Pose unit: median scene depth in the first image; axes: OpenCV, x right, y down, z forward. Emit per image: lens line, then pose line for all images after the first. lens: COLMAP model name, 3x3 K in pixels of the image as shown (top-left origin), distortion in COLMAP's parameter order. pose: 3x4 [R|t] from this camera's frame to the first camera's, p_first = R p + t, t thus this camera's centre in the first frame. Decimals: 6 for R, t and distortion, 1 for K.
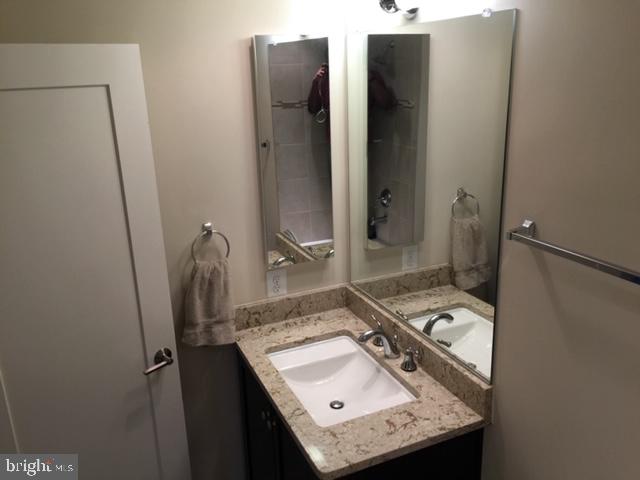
lens RADIAL K [[544.8, 0, 320.0], [0, 544.8, 240.0], [0, 0, 1]] dist [0.107276, -0.113989]
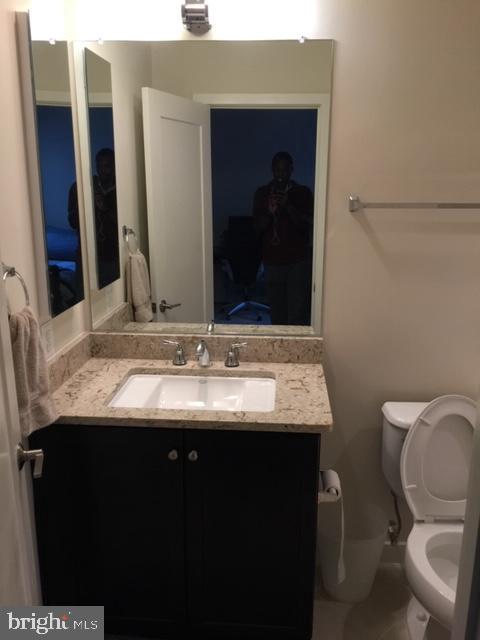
lens RADIAL K [[544.8, 0, 240.0], [0, 544.8, 320.0], [0, 0, 1]] dist [0.107276, -0.113989]
pose [[0.464686, -0.180039, 0.866979, -0.734982], [0.241425, 0.967777, 0.071571, 0.072161], [-0.851928, 0.176052, 0.493178, 0.431261]]
